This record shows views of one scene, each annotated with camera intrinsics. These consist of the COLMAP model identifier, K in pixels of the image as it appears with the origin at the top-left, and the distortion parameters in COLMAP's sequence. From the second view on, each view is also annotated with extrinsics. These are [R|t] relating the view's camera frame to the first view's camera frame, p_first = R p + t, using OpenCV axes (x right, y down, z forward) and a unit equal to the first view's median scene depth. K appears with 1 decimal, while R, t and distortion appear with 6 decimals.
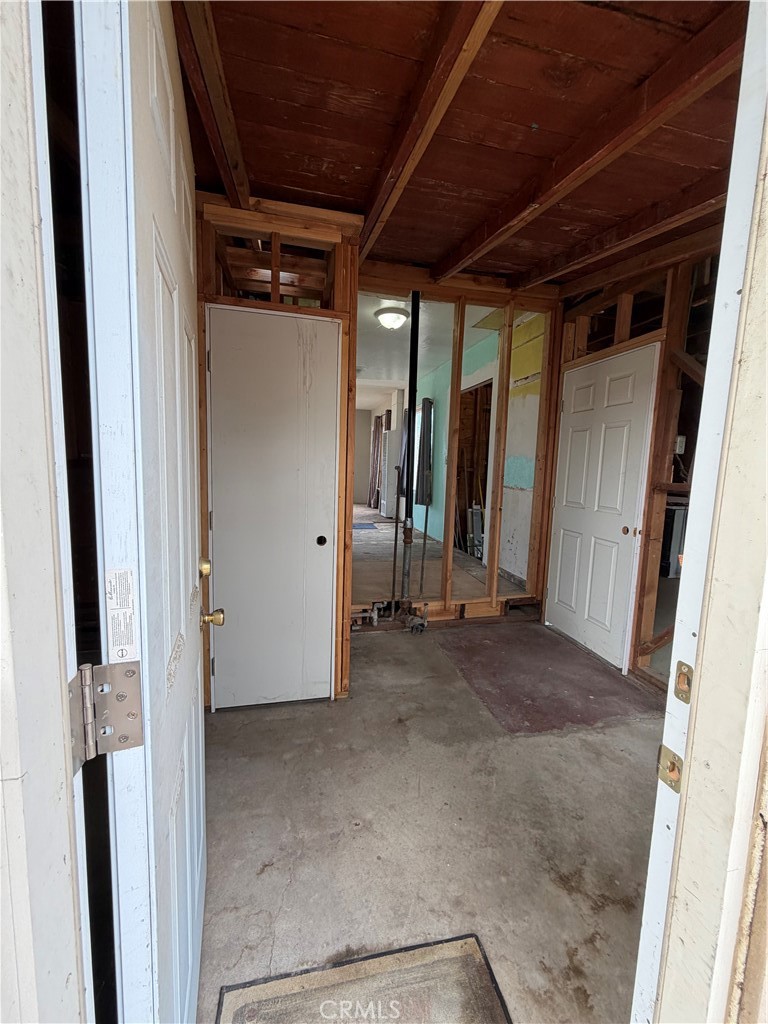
lens RADIAL K [[408.3, 0, 387.8], [0, 408.3, 510.1], [0, 0, 1]] dist [-0.000153, 0.000428]
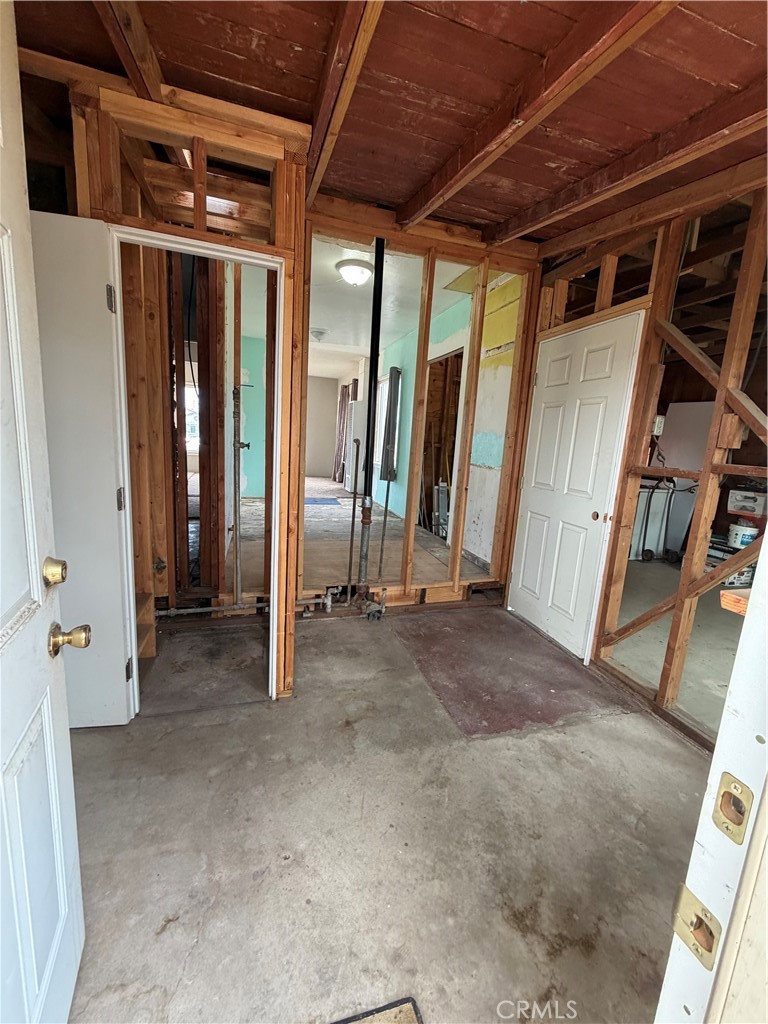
lens RADIAL K [[408.3, 0, 387.8], [0, 408.3, 510.6], [0, 0, 1]] dist [-0.000153, 0.000428]
pose [[0.996968, 0.017970, 0.075704, 0.042187], [-0.022927, 0.997614, 0.065120, -0.015531], [-0.074353, -0.066658, 0.995002, 0.125598]]
